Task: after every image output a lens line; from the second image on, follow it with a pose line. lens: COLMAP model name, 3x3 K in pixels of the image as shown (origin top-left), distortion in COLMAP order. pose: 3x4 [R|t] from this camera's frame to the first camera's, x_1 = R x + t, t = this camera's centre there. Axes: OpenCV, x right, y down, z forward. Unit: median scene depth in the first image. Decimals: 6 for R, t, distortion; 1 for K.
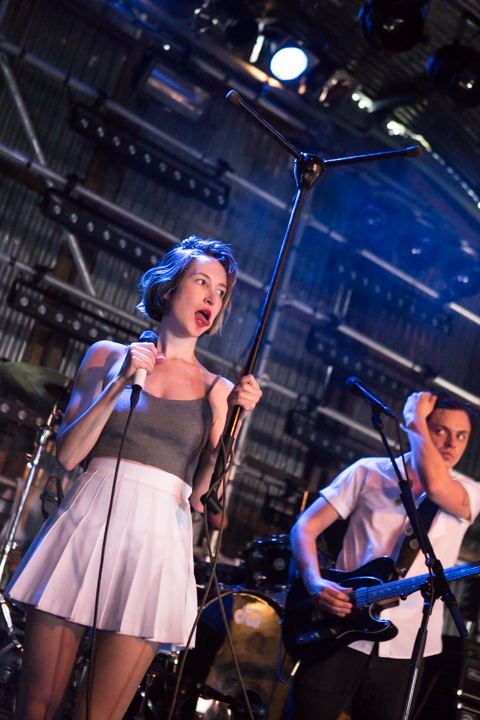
lens RADIAL K [[1213.1, 0, 210.7], [0, 1213.1, 303.5], [0, 0, 1]] dist [0.057181, 0.032982]
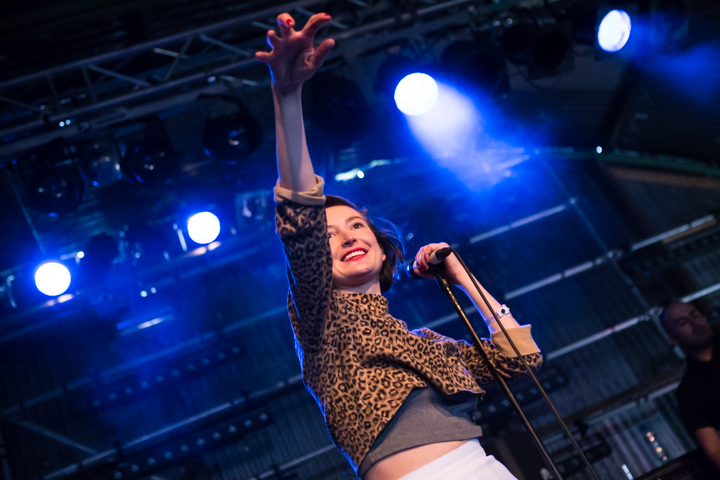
lens RADIAL K [[875.4, 0, 360.0], [0, 875.4, 240.0], [0, 0, 1]] dist [0.020662, -0.002256]
pose [[0.618882, -0.771350, -0.148341, 0.283136], [0.730427, 0.634605, -0.252491, 0.144936], [0.288897, 0.047910, 0.956161, 0.214296]]
